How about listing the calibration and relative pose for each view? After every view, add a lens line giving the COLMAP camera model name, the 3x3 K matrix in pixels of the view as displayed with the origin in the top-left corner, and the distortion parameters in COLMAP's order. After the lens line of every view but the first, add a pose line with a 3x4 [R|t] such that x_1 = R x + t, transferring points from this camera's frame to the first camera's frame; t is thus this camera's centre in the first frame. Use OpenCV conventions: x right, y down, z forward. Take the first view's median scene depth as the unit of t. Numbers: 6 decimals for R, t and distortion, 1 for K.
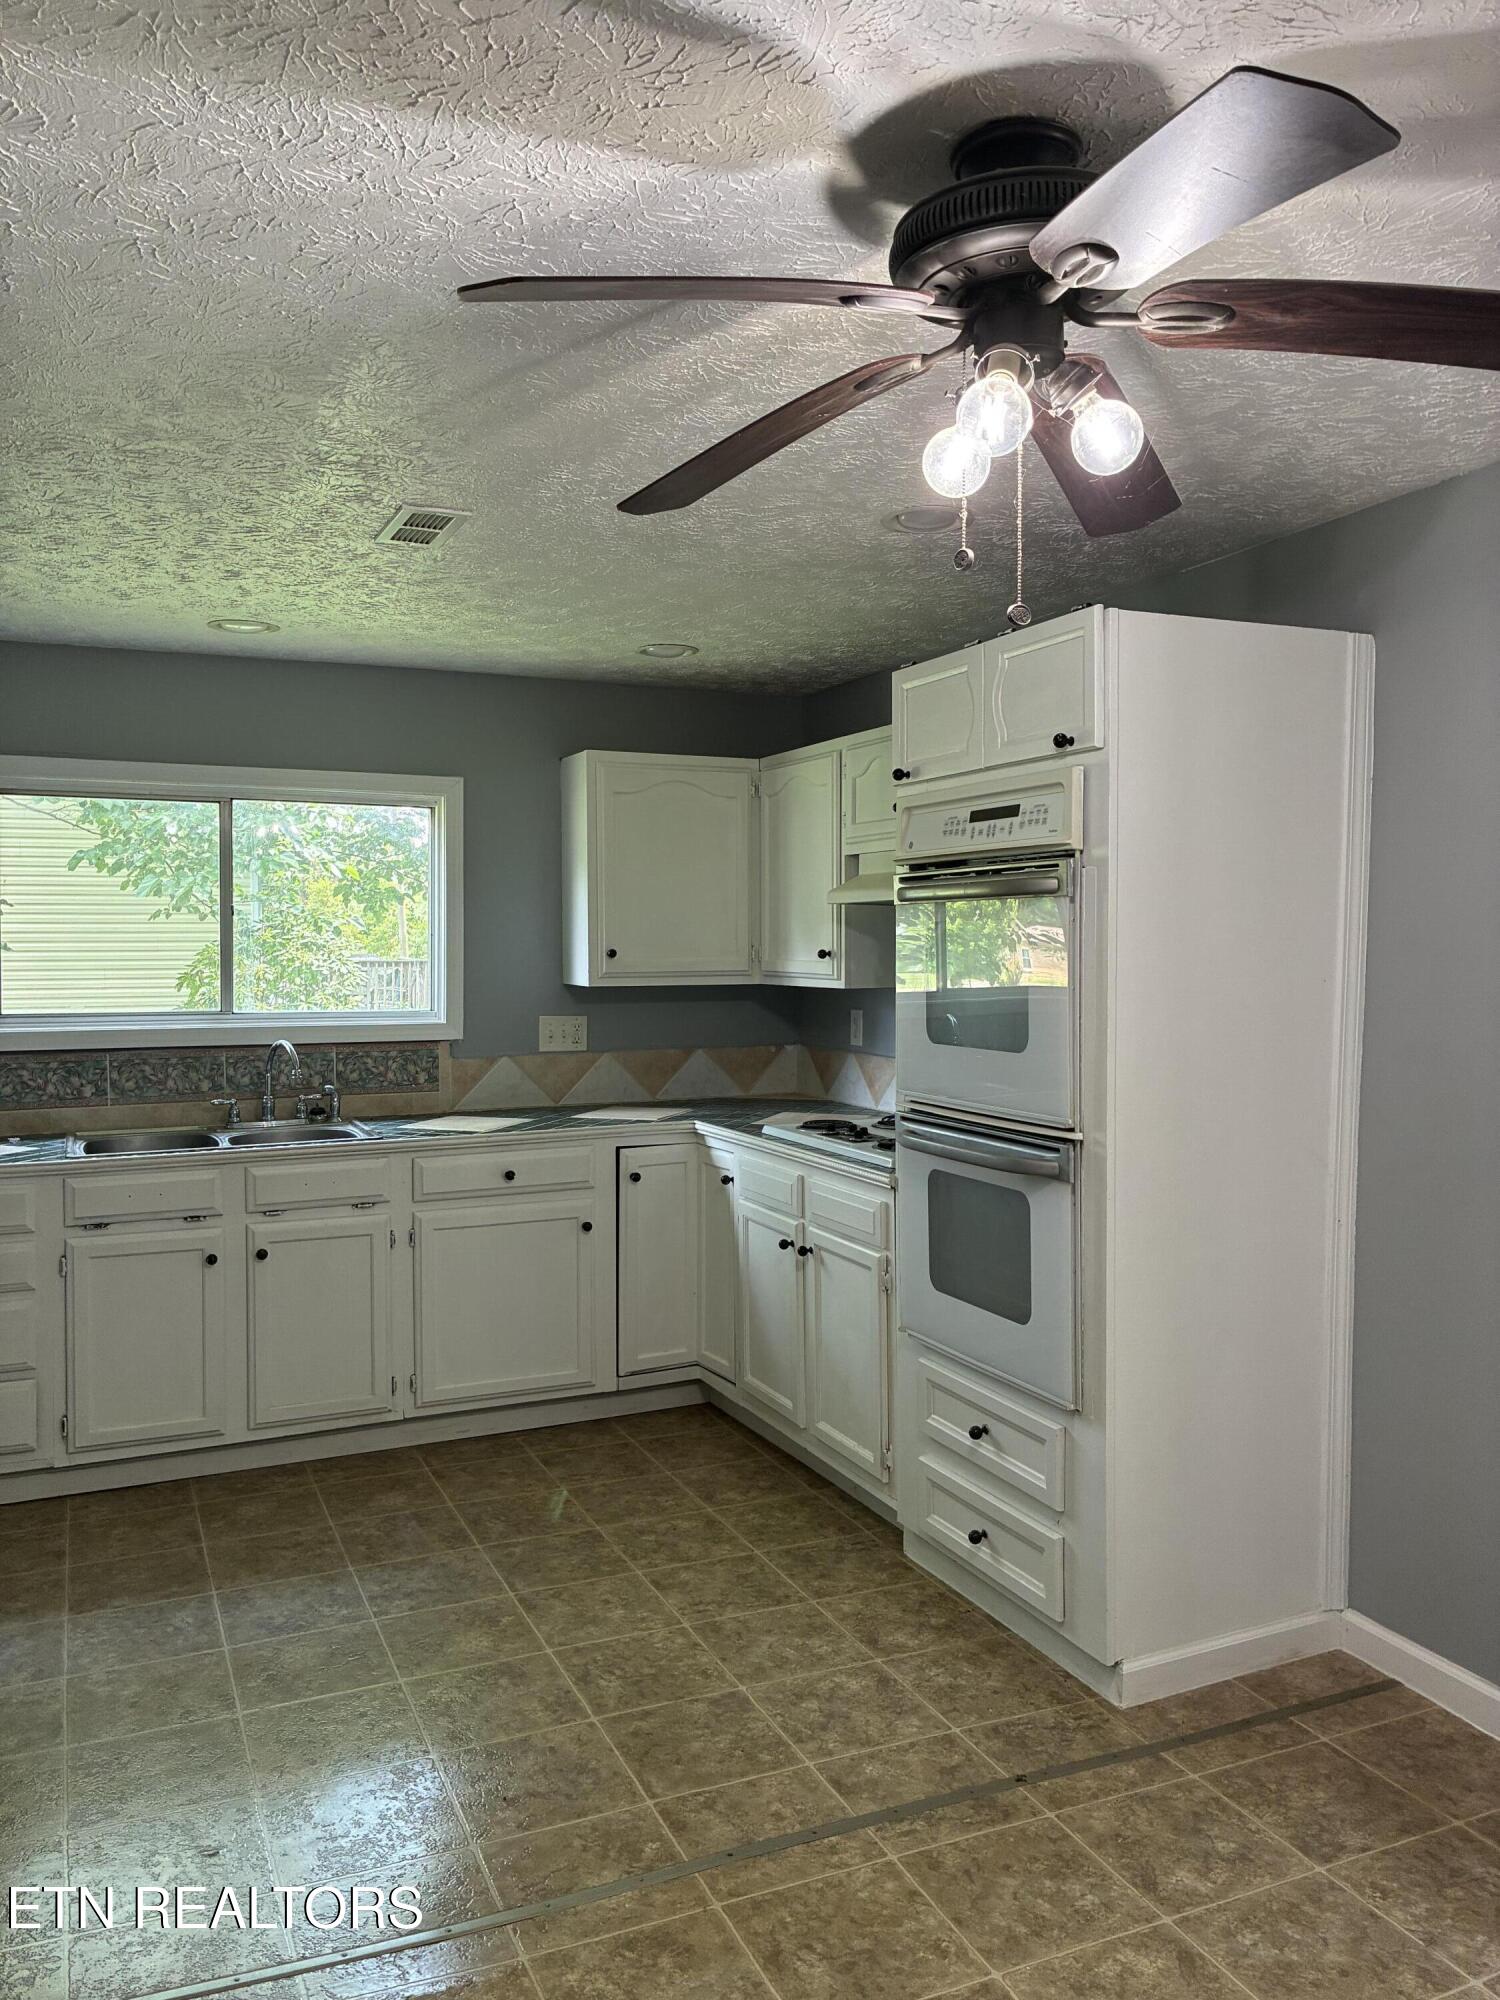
lens RADIAL K [[1507.8, 0, 762.8], [0, 1507.8, 984.9], [0, 0, 1]] dist [0.011404, -0.000796]
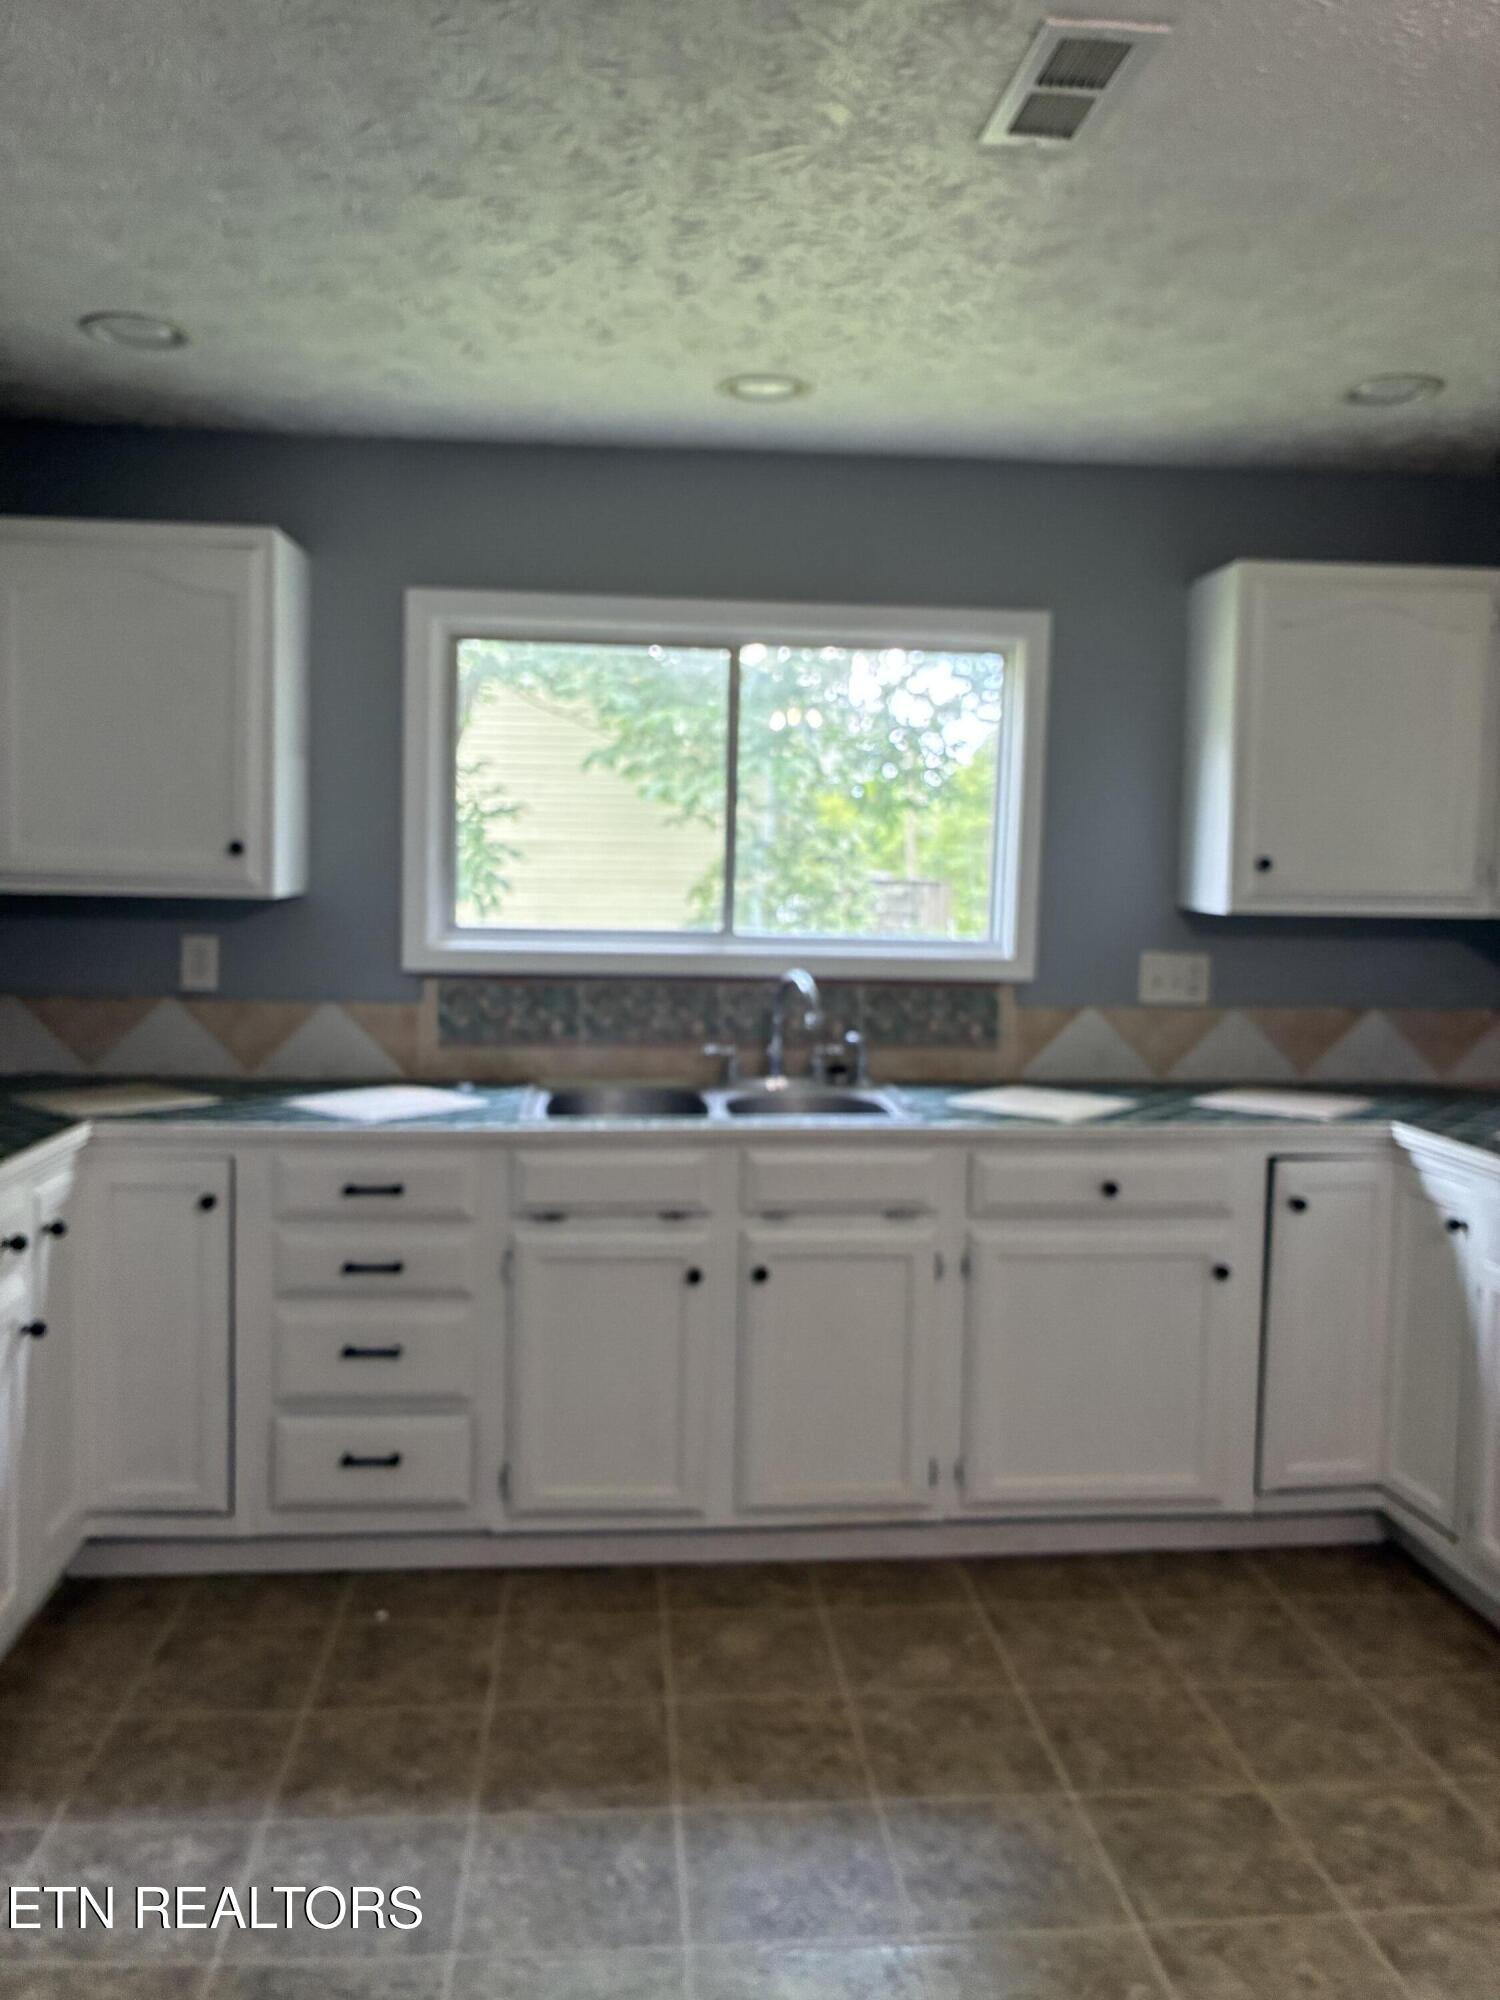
lens RADIAL K [[1534.6, 0, 752.6], [0, 1534.6, 963.4], [0, 0, 1]] dist [0.023583, -0.041897]
pose [[0.944759, 0.041965, -0.325068, -0.102729], [-0.030403, 0.998714, 0.040568, 0.002581], [0.326352, -0.028444, 0.944820, 0.307903]]
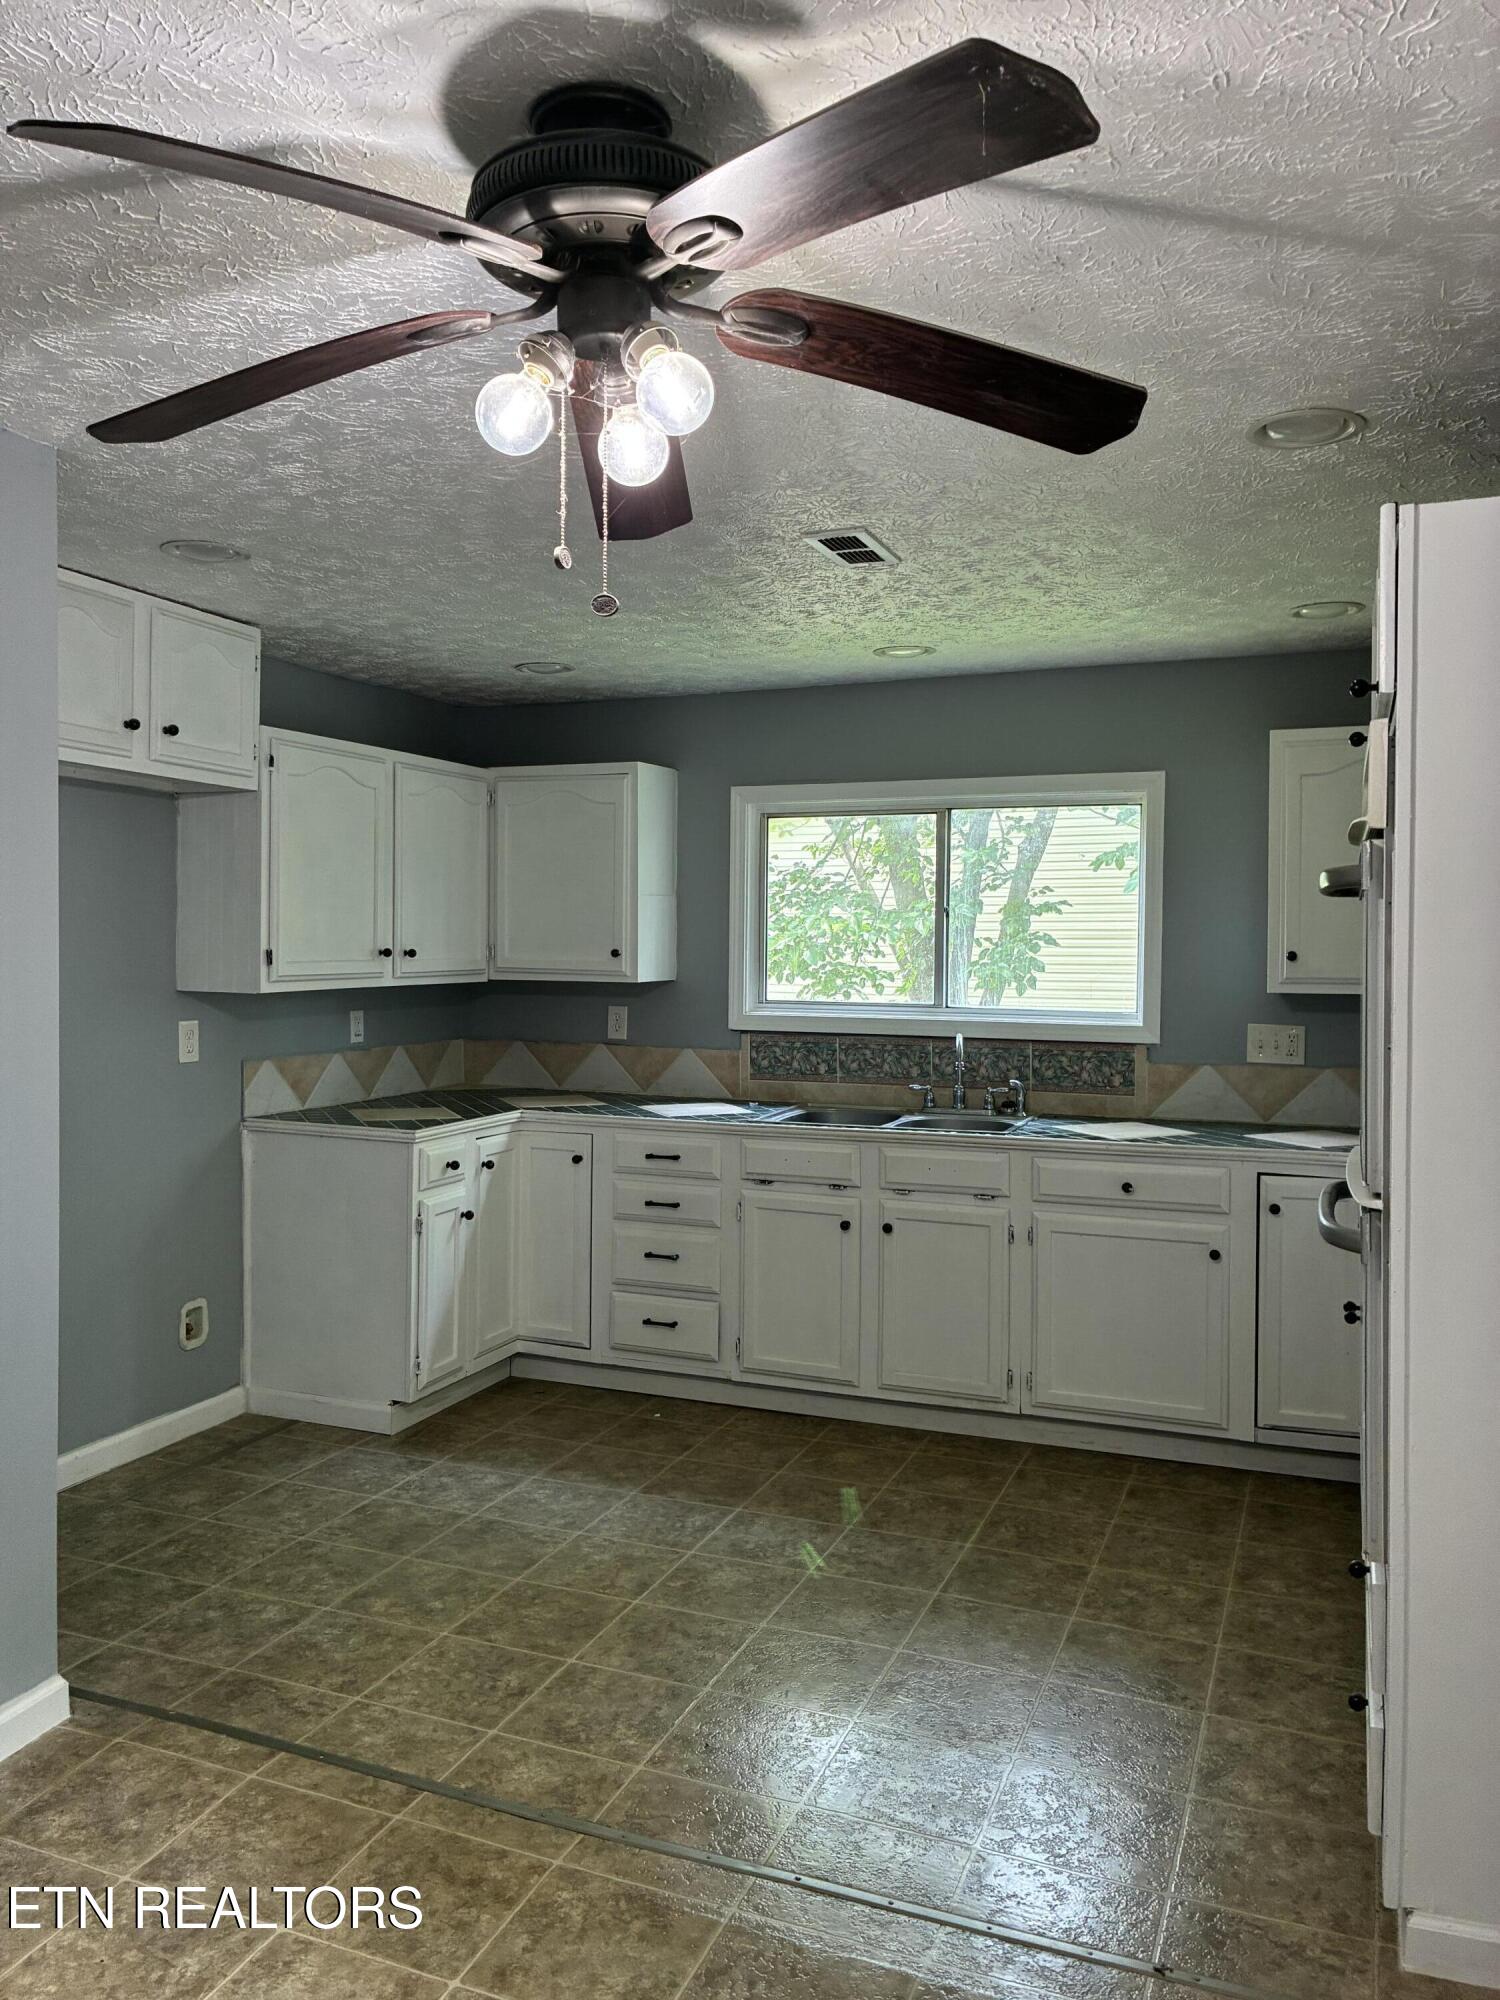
lens RADIAL K [[1517.5, 0, 750.2], [0, 1517.5, 966.5], [0, 0, 1]] dist [0.006939, -0.001050]
pose [[0.693382, 0.019530, -0.720305, 0.369003], [-0.028671, 0.999589, -0.000496, -0.006139], [0.719999, 0.020996, 0.693657, 0.162310]]
